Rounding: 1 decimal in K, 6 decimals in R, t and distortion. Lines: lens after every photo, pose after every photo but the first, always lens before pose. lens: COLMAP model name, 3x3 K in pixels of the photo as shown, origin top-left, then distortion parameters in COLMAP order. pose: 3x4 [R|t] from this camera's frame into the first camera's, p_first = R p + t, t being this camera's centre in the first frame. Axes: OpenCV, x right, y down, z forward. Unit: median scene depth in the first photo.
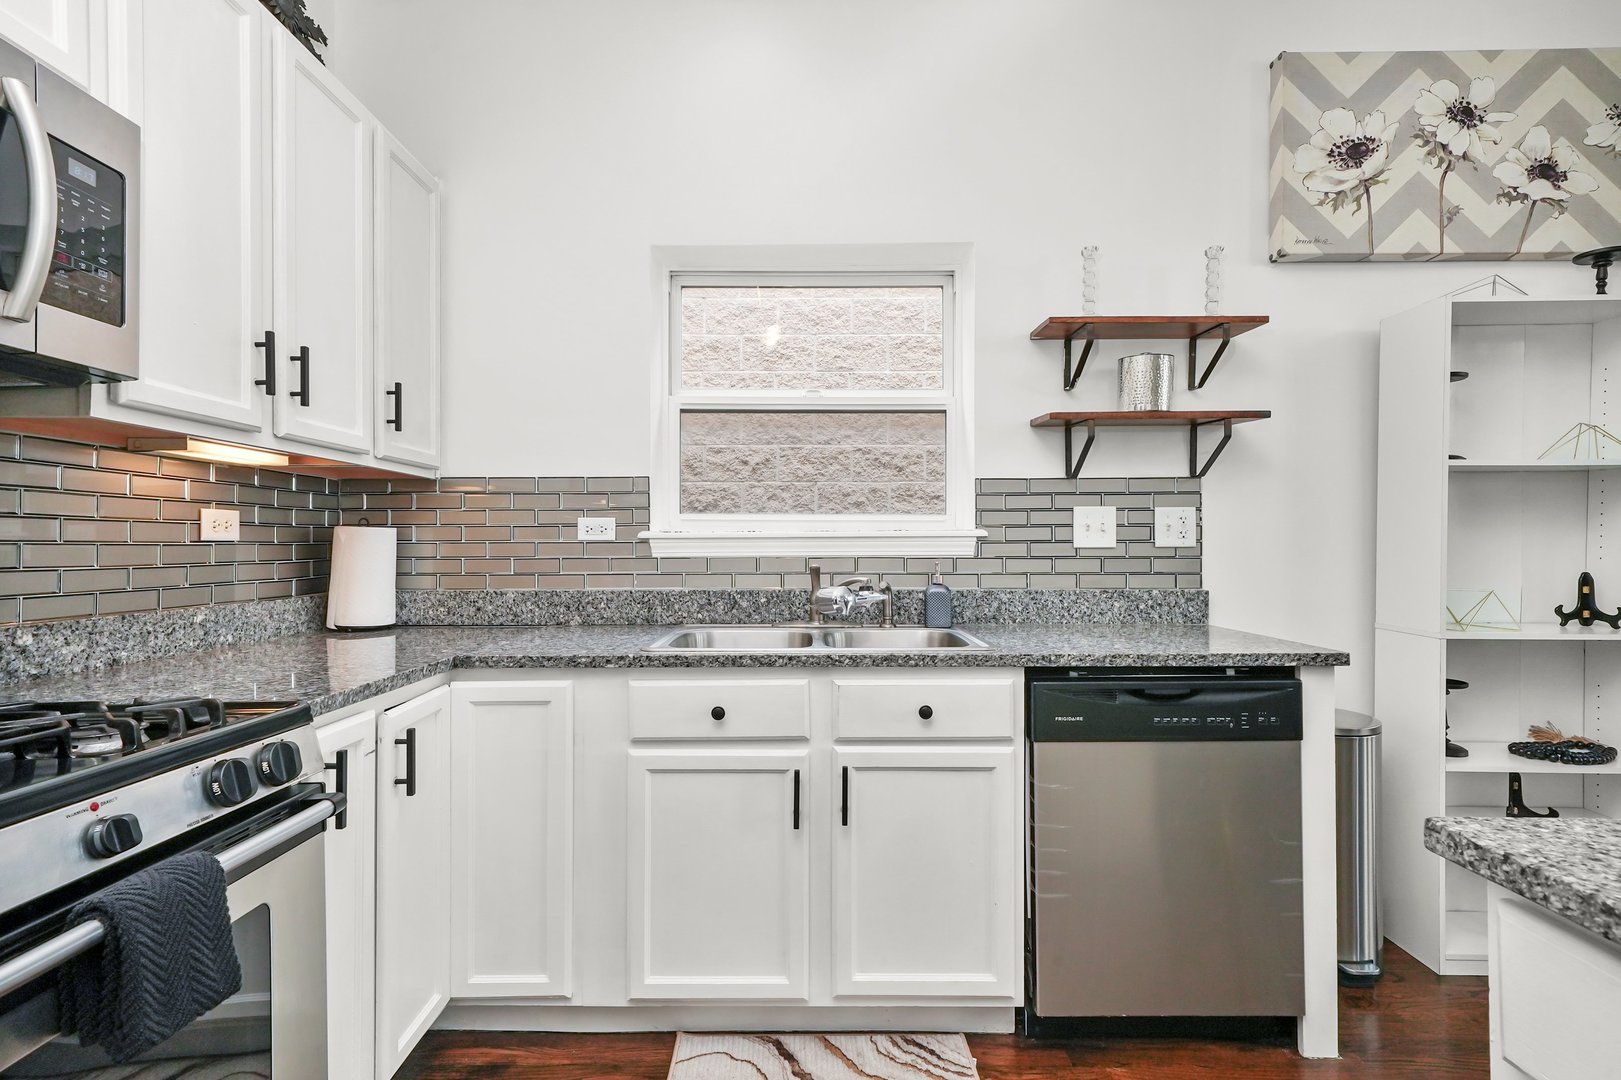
lens RADIAL K [[784.9, 0, 808.1], [0, 784.9, 544.4], [0, 0, 1]] dist [0.010312, 0.004366]
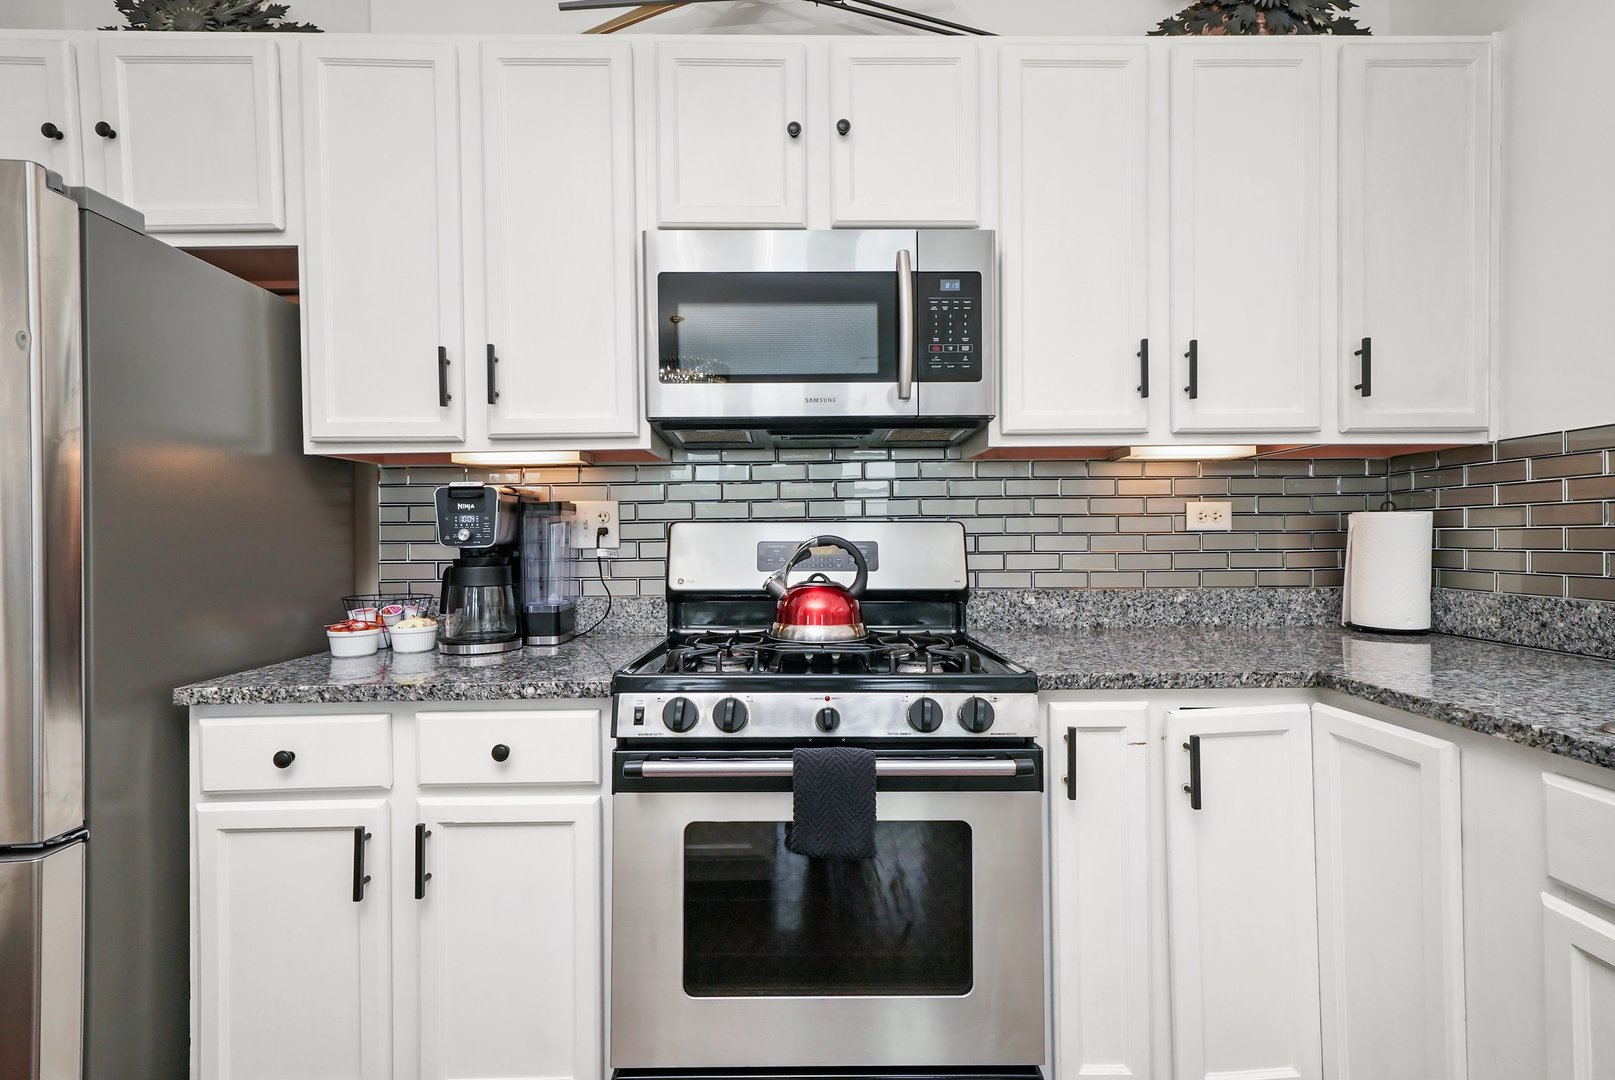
lens RADIAL K [[738.4, 0, 806.9], [0, 738.4, 542.0], [0, 0, 1]] dist [0.012342, -0.000715]
pose [[0.013523, 0.006203, -0.999889, 0.276054], [0.009743, 0.999932, 0.006335, -0.000674], [0.999861, -0.009828, 0.013462, 0.422874]]
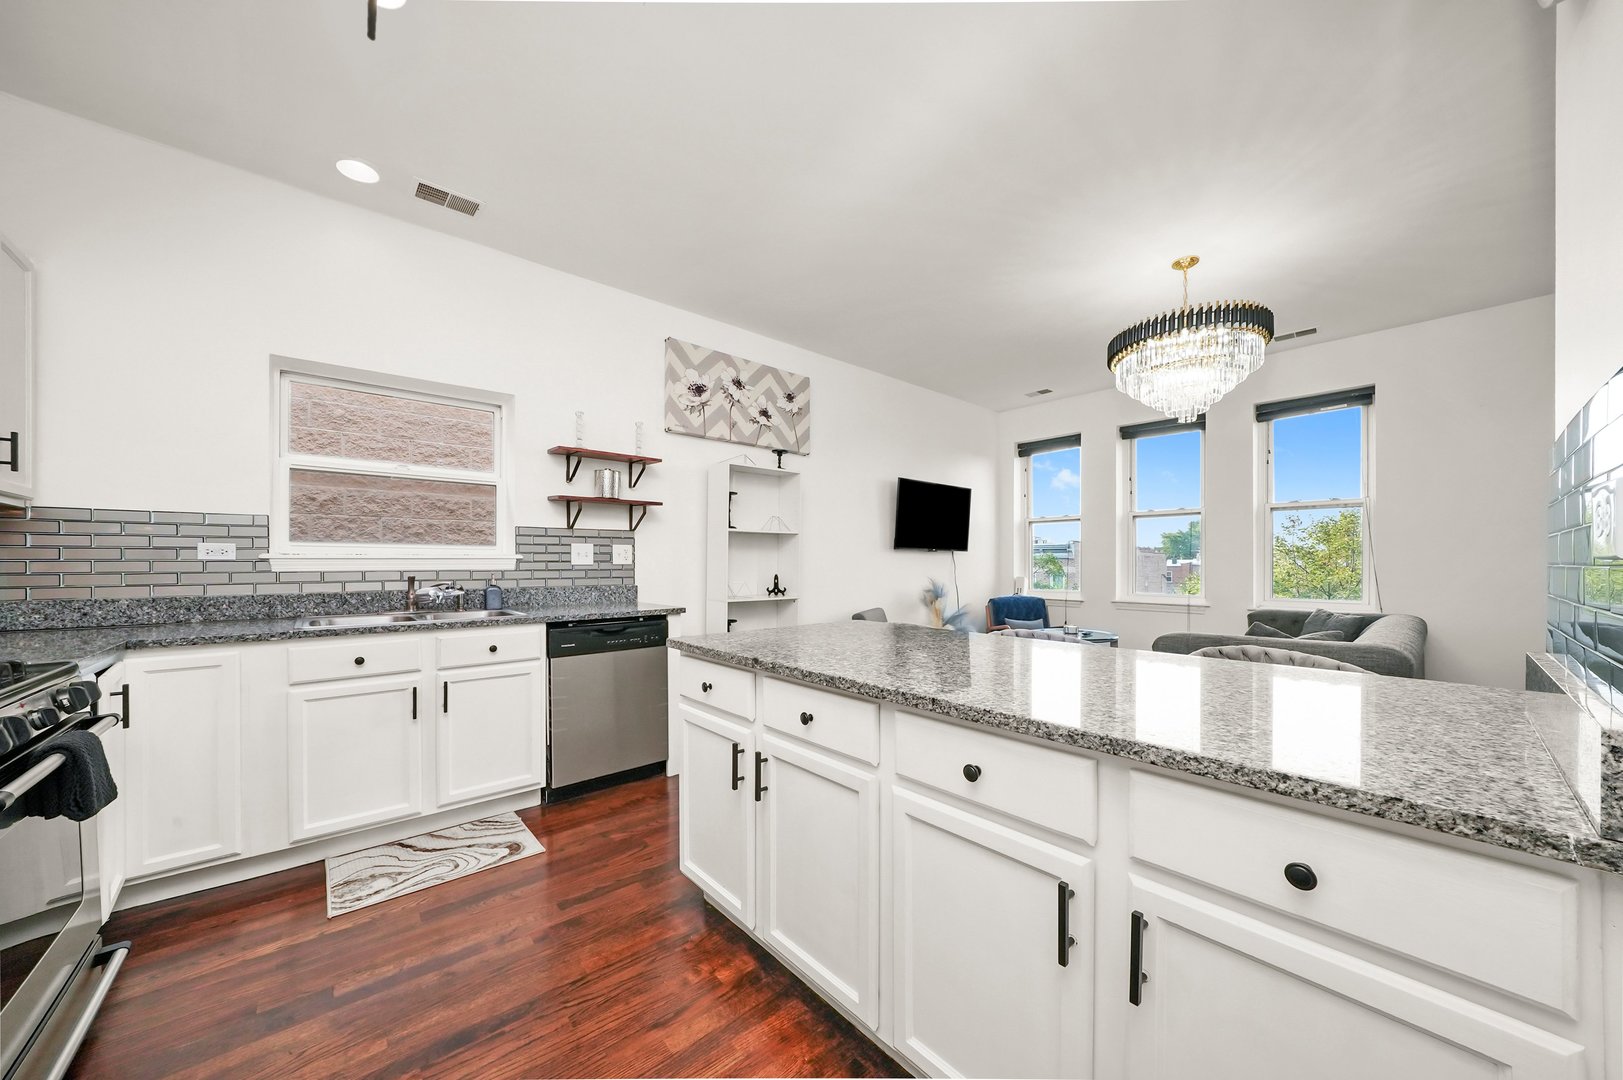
lens RADIAL K [[565.9, 0, 810.3], [0, 565.9, 562.8], [0, 0, 1]] dist [-0.010750, 0.000617]
pose [[0.750224, 0.001432, 0.661182, -0.169375], [-0.001995, 0.999998, 0.000097, -0.002407], [-0.661181, -0.001392, 0.750225, -0.521436]]
